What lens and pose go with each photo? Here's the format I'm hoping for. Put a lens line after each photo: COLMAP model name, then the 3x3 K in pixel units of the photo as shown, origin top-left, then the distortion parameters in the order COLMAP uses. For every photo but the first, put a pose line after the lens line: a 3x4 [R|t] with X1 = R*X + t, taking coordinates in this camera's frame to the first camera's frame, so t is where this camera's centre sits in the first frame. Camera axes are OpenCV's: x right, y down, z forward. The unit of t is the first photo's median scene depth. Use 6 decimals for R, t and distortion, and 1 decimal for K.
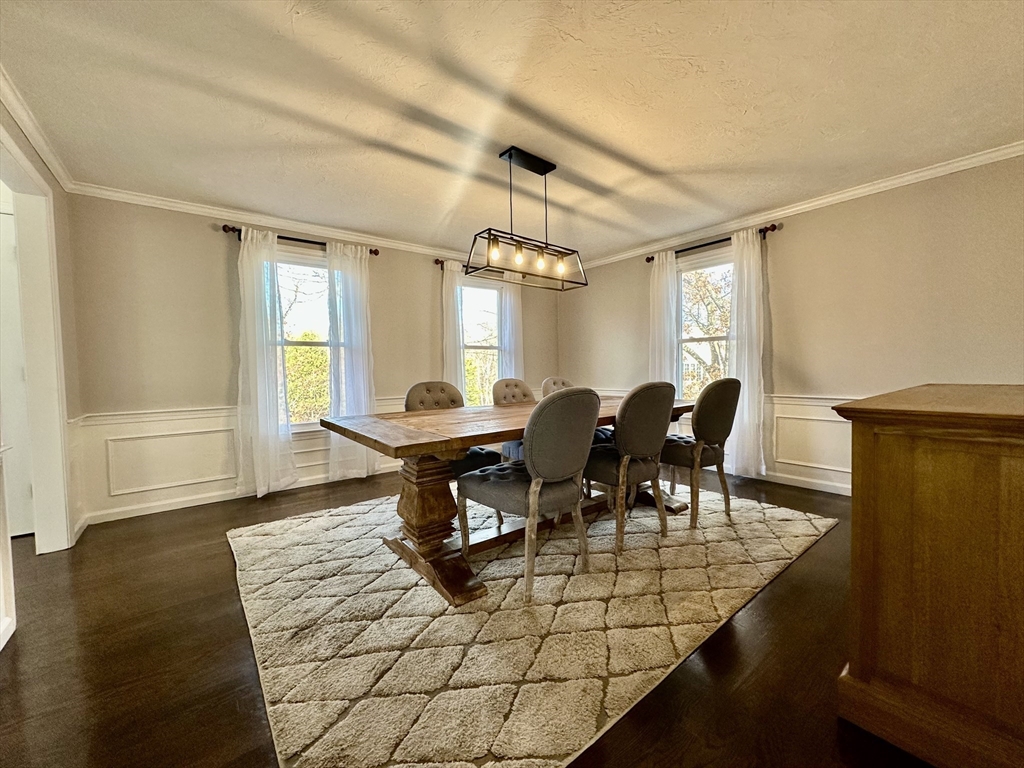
lens RADIAL K [[405.0, 0, 515.8], [0, 405.0, 381.4], [0, 0, 1]] dist [-0.002723, 0.000408]
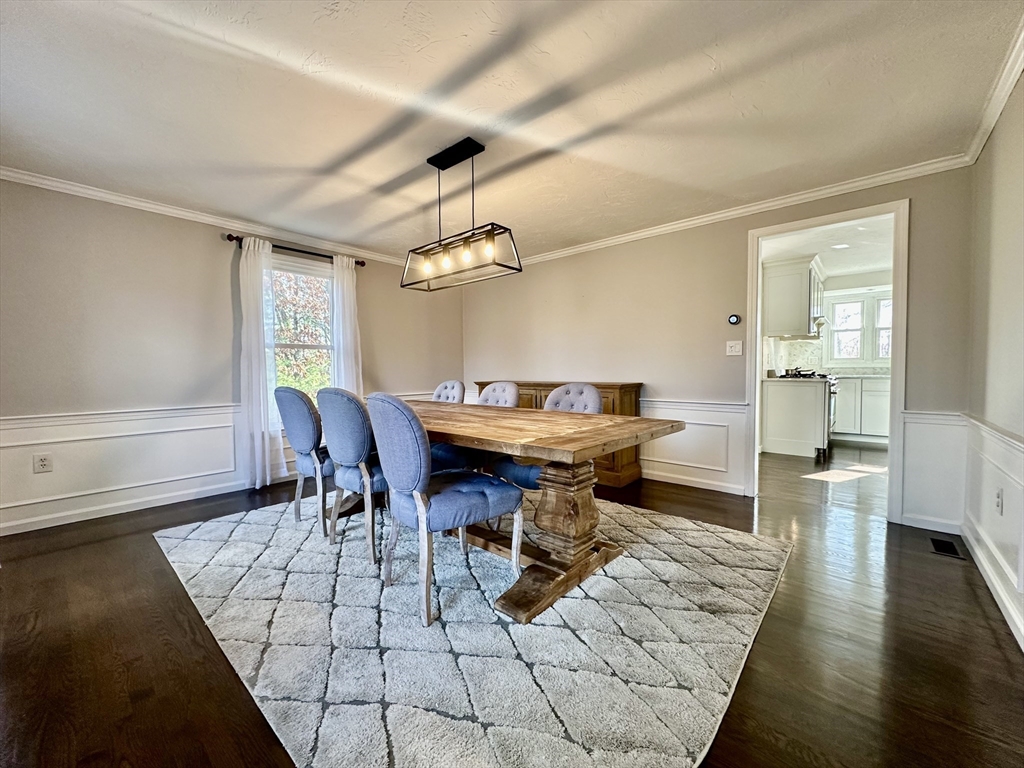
lens RADIAL K [[405.0, 0, 515.7], [0, 405.0, 385.2], [0, 0, 1]] dist [-0.002723, 0.000408]
pose [[-0.182518, -0.022304, 0.982949, -0.822571], [0.043914, 0.998560, 0.030813, -0.026802], [-0.982221, 0.048789, -0.181276, 0.935602]]
